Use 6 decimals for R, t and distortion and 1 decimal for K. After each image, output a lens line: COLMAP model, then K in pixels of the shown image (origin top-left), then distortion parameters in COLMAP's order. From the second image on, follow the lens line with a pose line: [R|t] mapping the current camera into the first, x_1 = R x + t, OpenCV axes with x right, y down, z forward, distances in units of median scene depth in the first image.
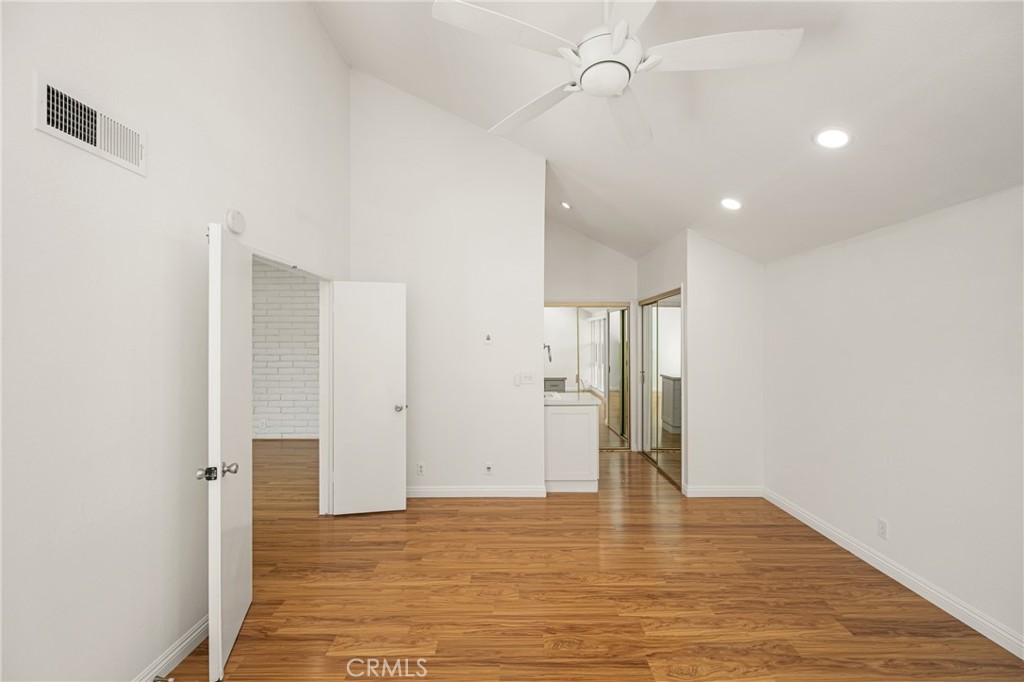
lens RADIAL K [[408.0, 0, 511.0], [0, 408.0, 341.2], [0, 0, 1]] dist [-0.000575, -0.000227]
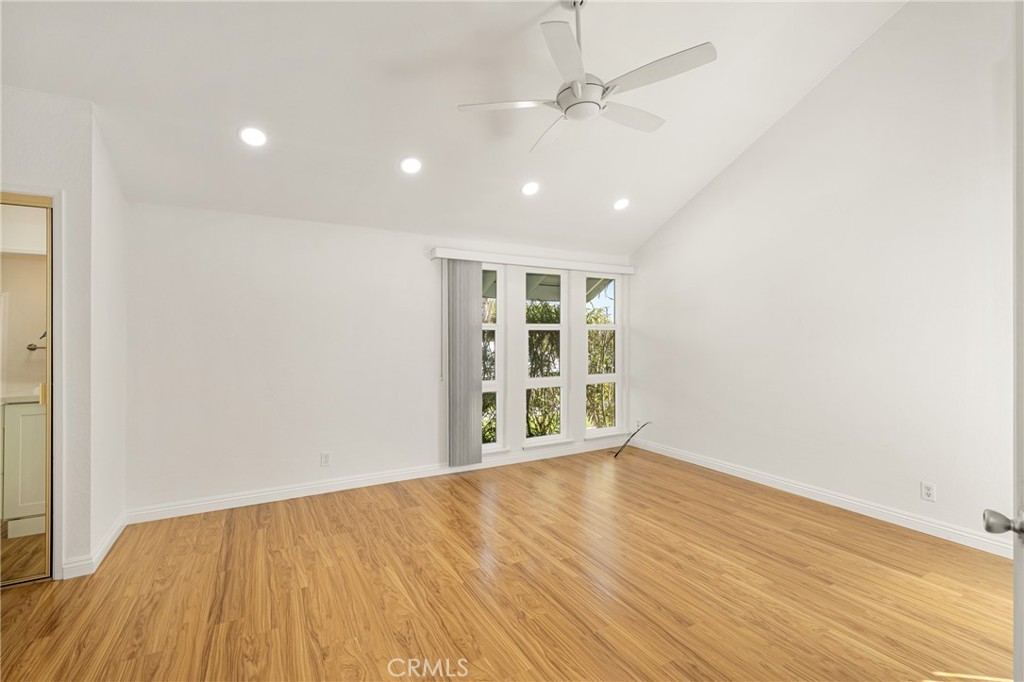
lens RADIAL K [[436.9, 0, 512.0], [0, 436.9, 341.0], [0, 0, 1]] dist [-0.000284, -0.000139]
pose [[-0.487435, -0.008661, 0.873116, -0.613077], [-0.000319, 0.999952, 0.009742, 0.079951], [-0.873159, 0.004470, -0.487414, 1.246764]]
